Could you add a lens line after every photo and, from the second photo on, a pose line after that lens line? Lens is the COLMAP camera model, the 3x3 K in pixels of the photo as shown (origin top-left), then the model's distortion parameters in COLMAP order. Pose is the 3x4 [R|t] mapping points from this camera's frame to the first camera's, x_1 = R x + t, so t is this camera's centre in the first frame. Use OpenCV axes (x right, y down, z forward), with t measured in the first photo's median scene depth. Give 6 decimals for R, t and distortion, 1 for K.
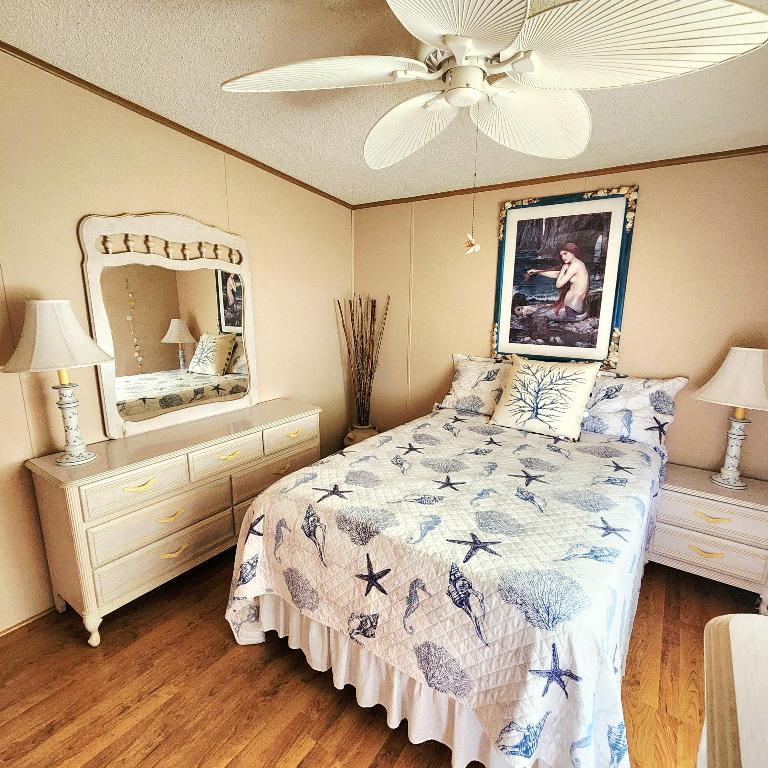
lens RADIAL K [[423.1, 0, 381.6], [0, 423.1, 386.7], [0, 0, 1]] dist [0.002705, -0.001386]
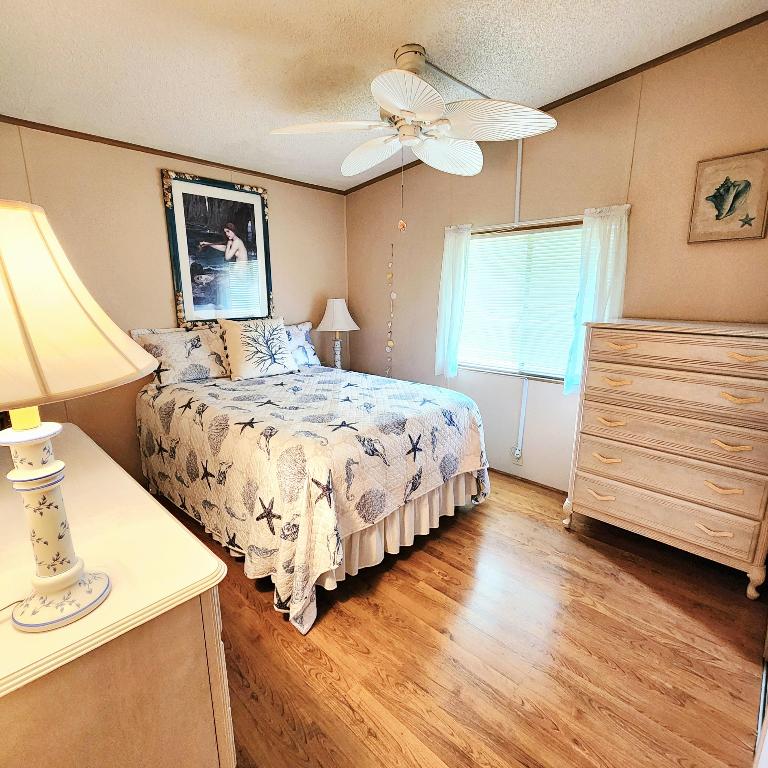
lens RADIAL K [[423.1, 0, 381.6], [0, 423.1, 386.7], [0, 0, 1]] dist [0.002705, -0.001386]
pose [[0.139881, -0.228656, 0.963405, -0.797360], [0.204174, 0.958722, 0.197900, -0.040959], [-0.968889, 0.169020, 0.180792, 0.449555]]
